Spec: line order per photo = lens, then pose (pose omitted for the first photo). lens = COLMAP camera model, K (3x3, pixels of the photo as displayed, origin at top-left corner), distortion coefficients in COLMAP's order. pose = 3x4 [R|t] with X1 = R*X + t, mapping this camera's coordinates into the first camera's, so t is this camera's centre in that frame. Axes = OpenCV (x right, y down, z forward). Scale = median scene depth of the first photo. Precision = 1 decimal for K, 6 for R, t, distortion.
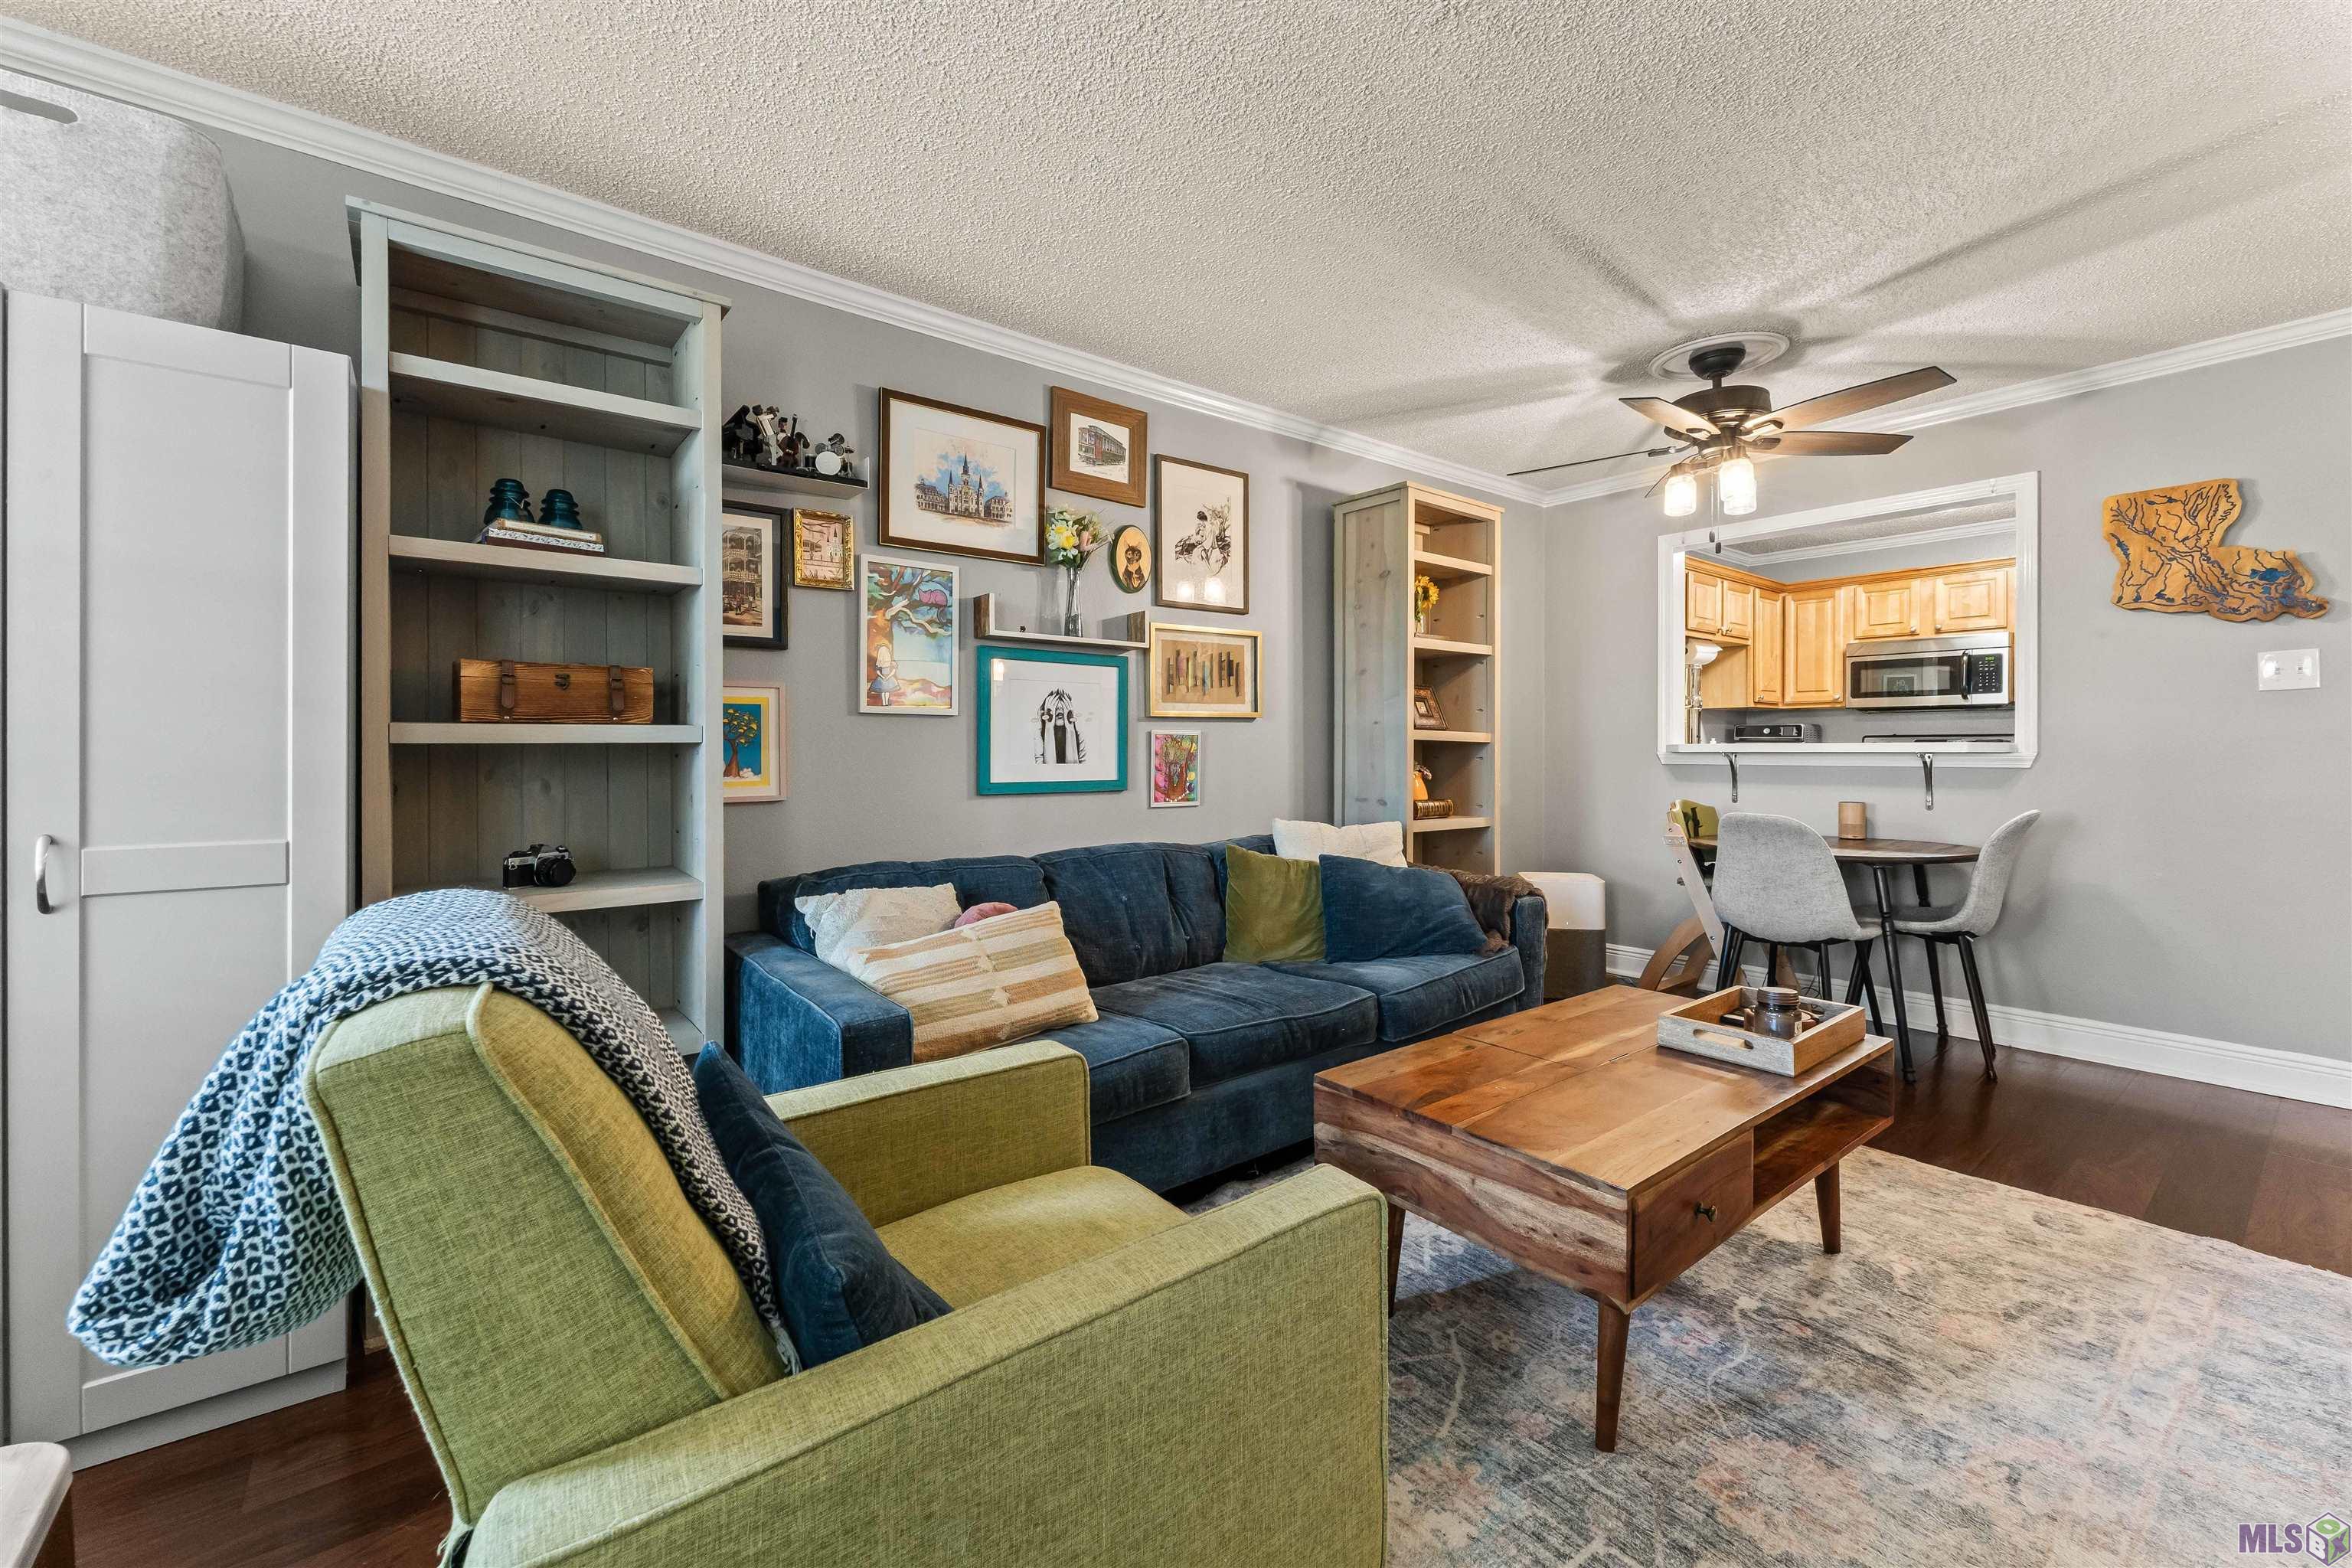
lens RADIAL K [[942.8, 0, 1171.6], [0, 942.8, 752.4], [0, 0, 1]] dist [0.000096, 0.000213]
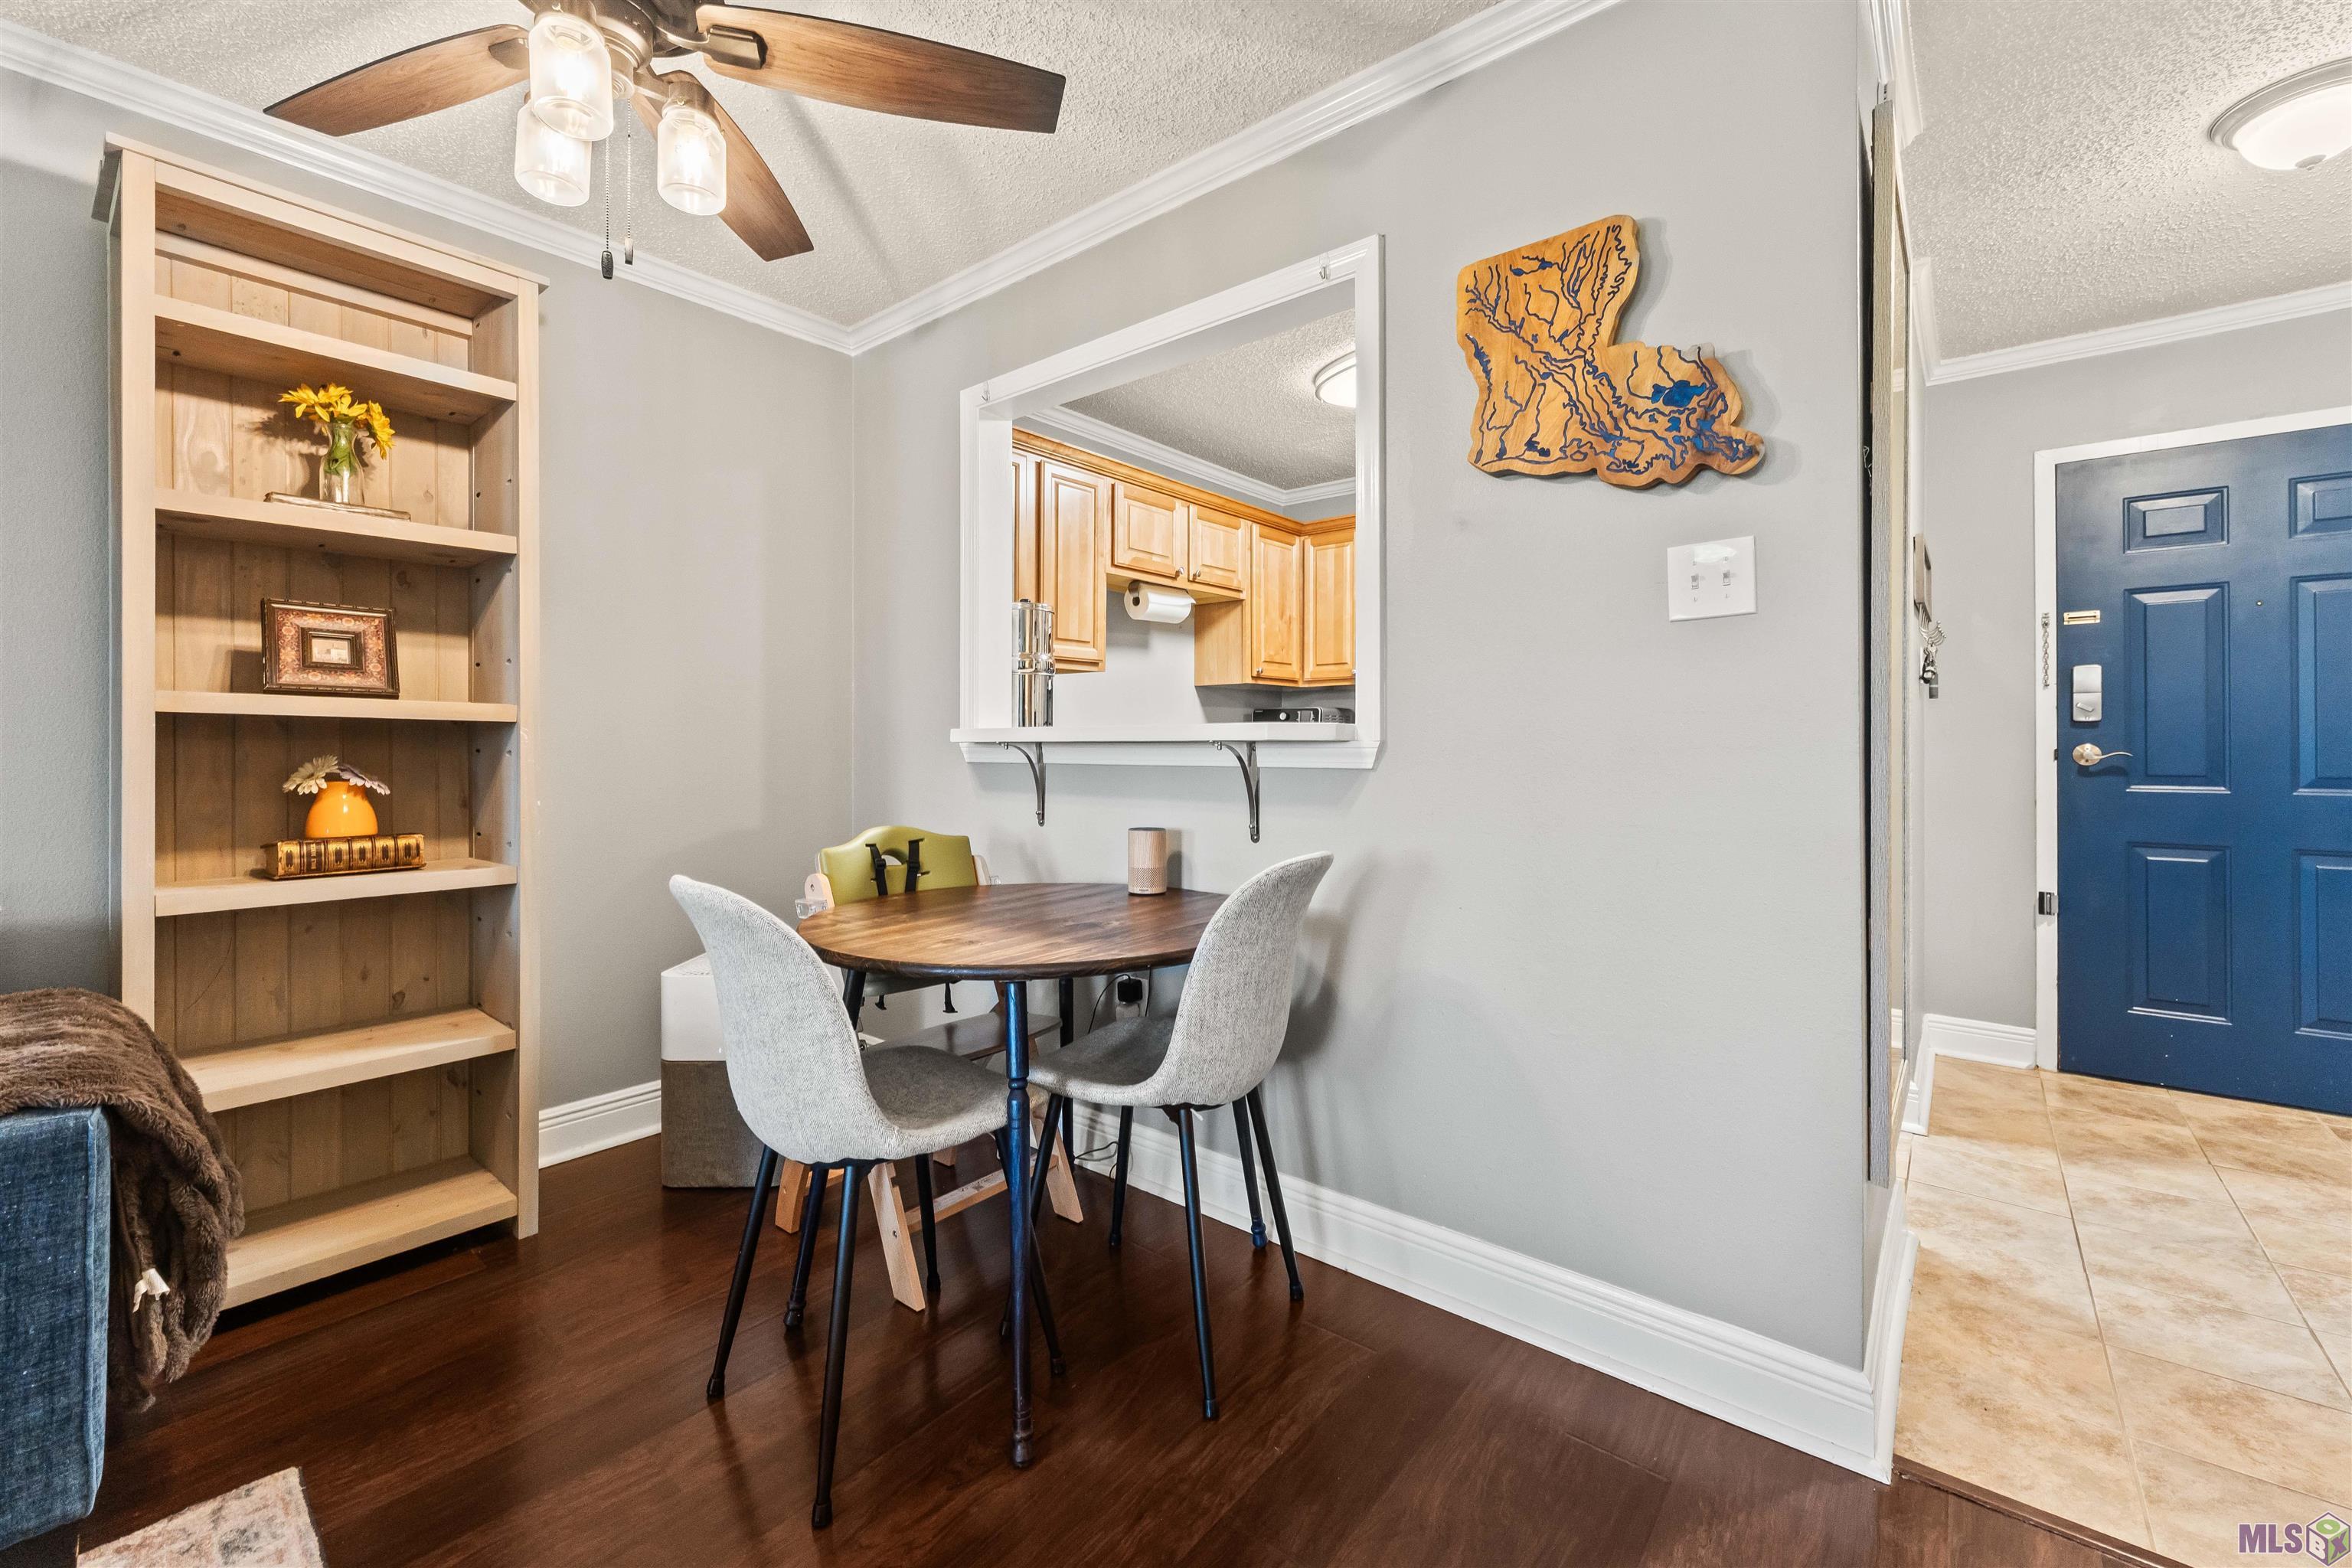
lens RADIAL K [[953.1, 0, 1172.4], [0, 953.1, 746.0], [0, 0, 1]] dist [-0.000045, 0.000064]
pose [[0.976897, -0.001665, 0.213706, 0.731631], [0.002057, 0.999997, -0.001611, 0.005268], [-0.213702, 0.002013, 0.976897, 0.514240]]
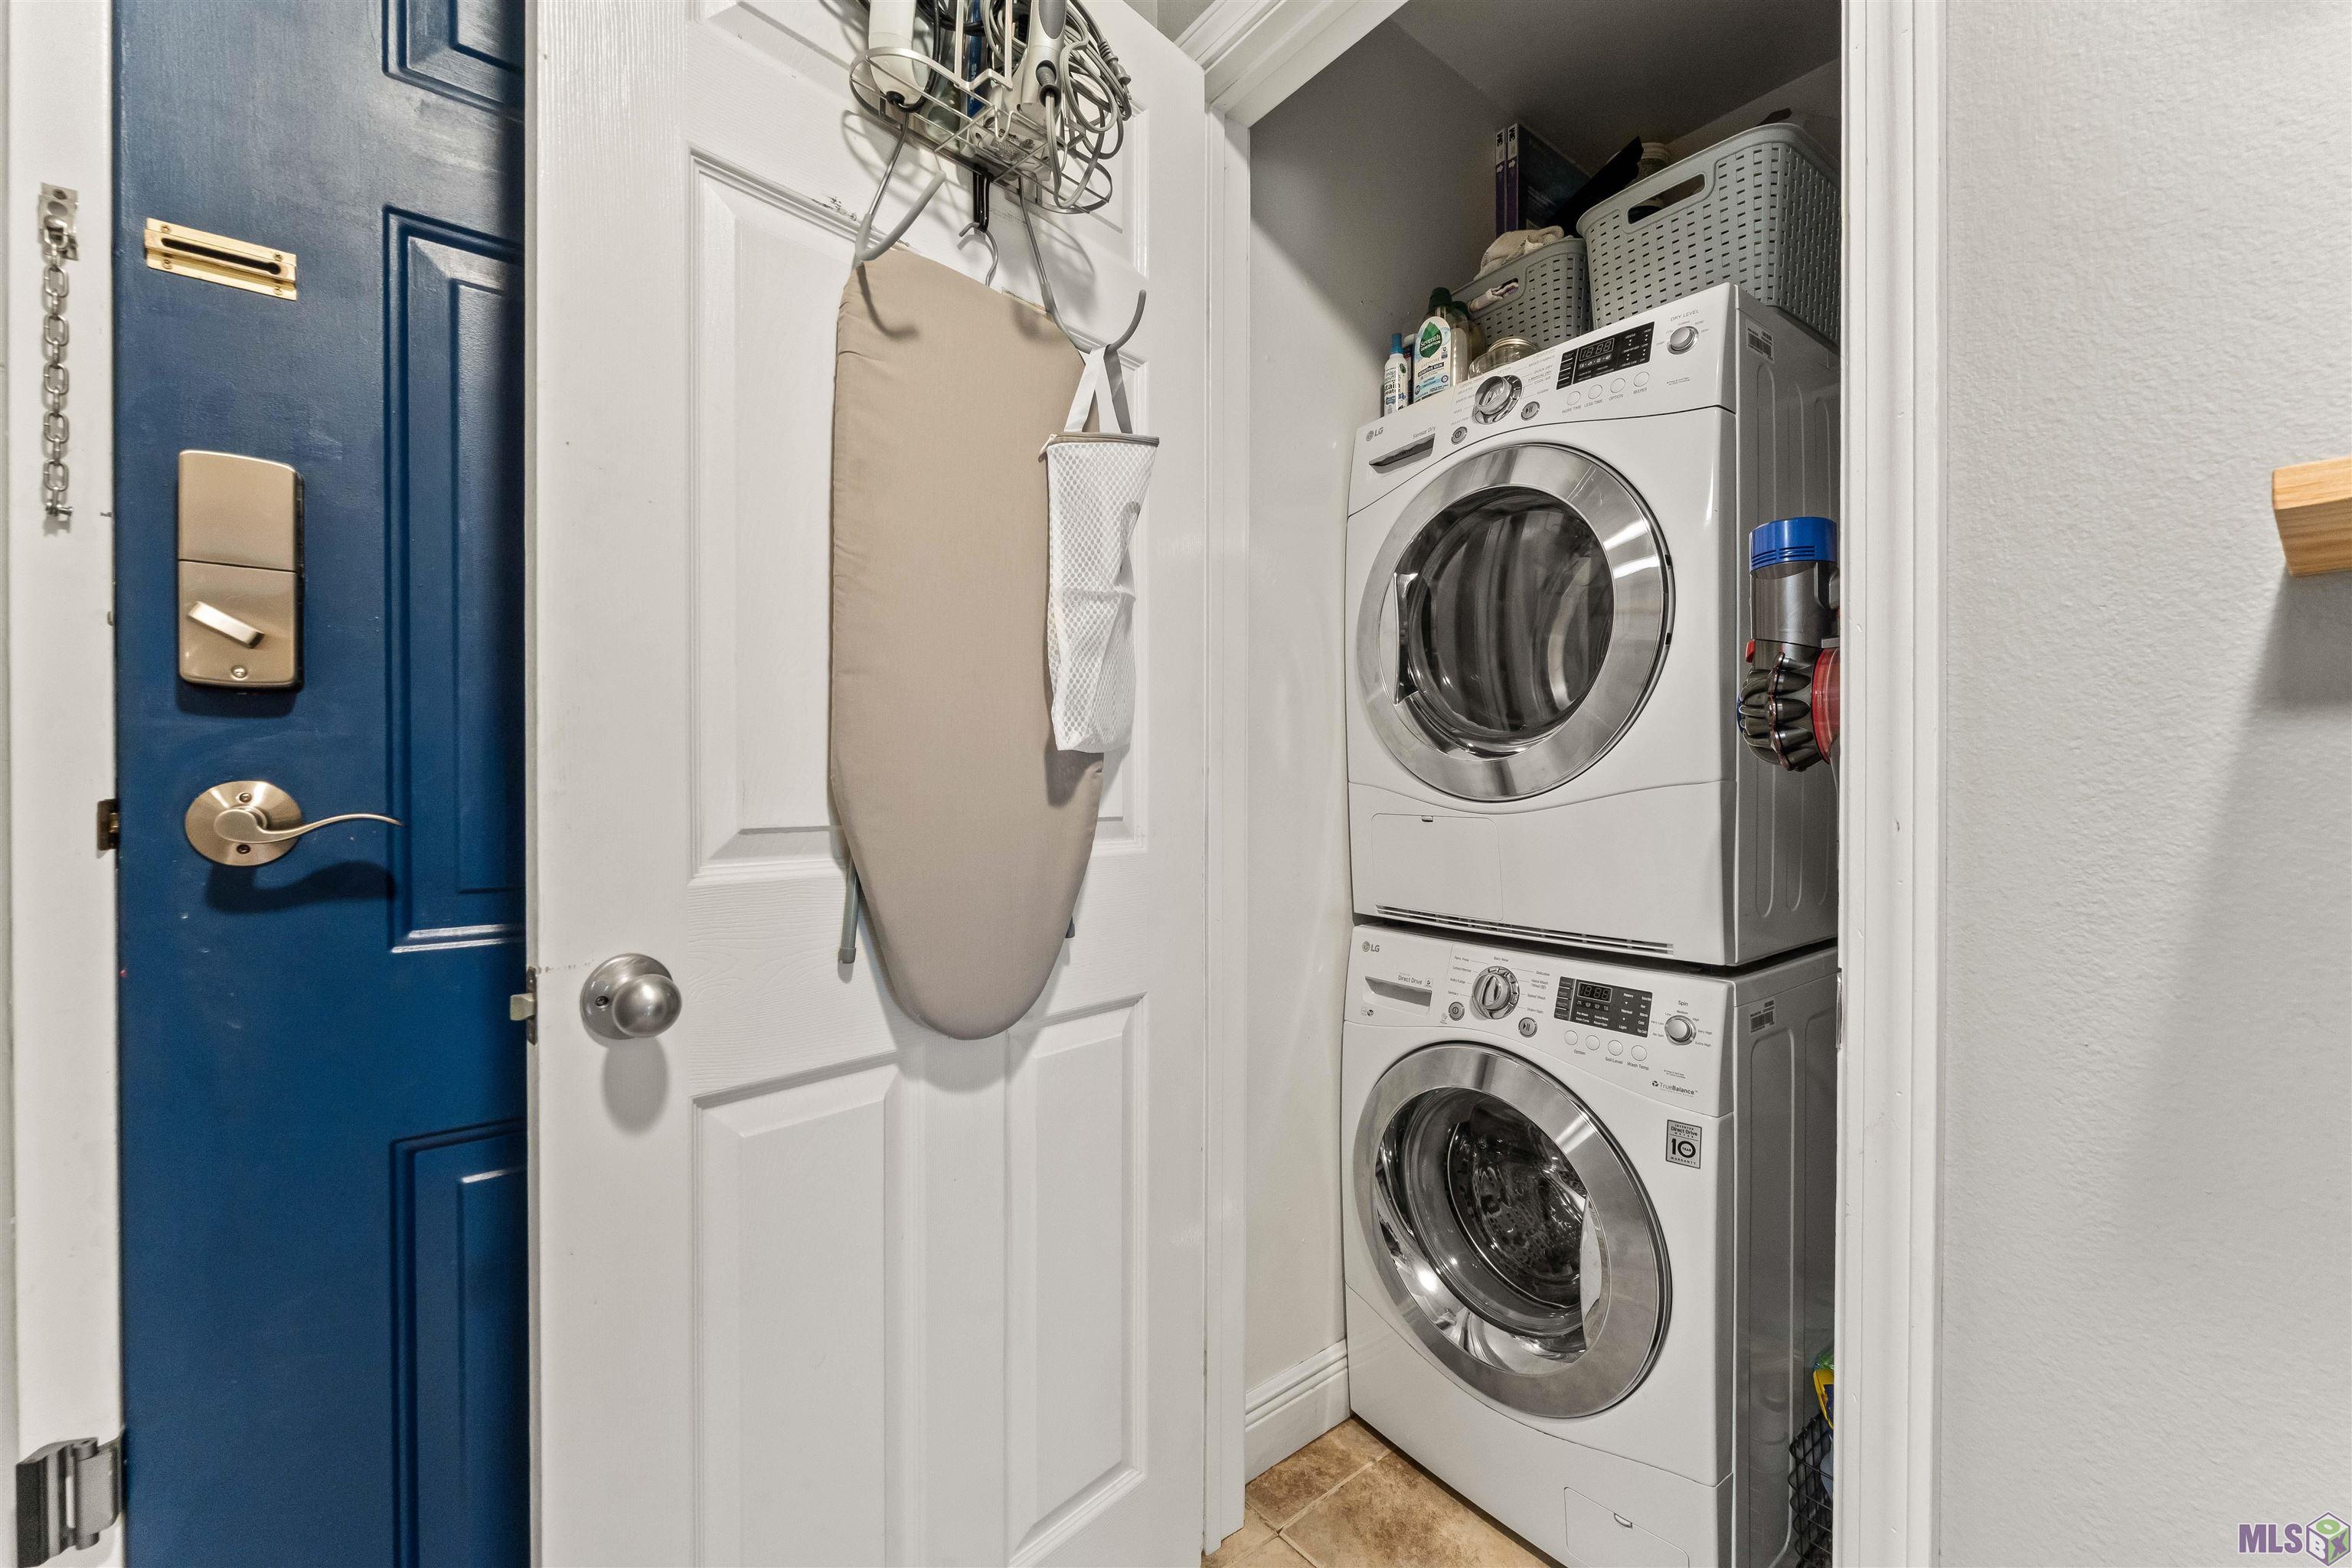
lens RADIAL K [[958.5, 0, 1181.8], [0, 958.5, 798.4], [0, 0, 1]] dist [-0.002418, 0.000190]
pose [[-0.021713, -0.006075, 0.999746, 1.176635], [0.002645, 0.999978, 0.006134, 0.006473], [-0.999761, 0.002778, -0.021697, 0.779139]]
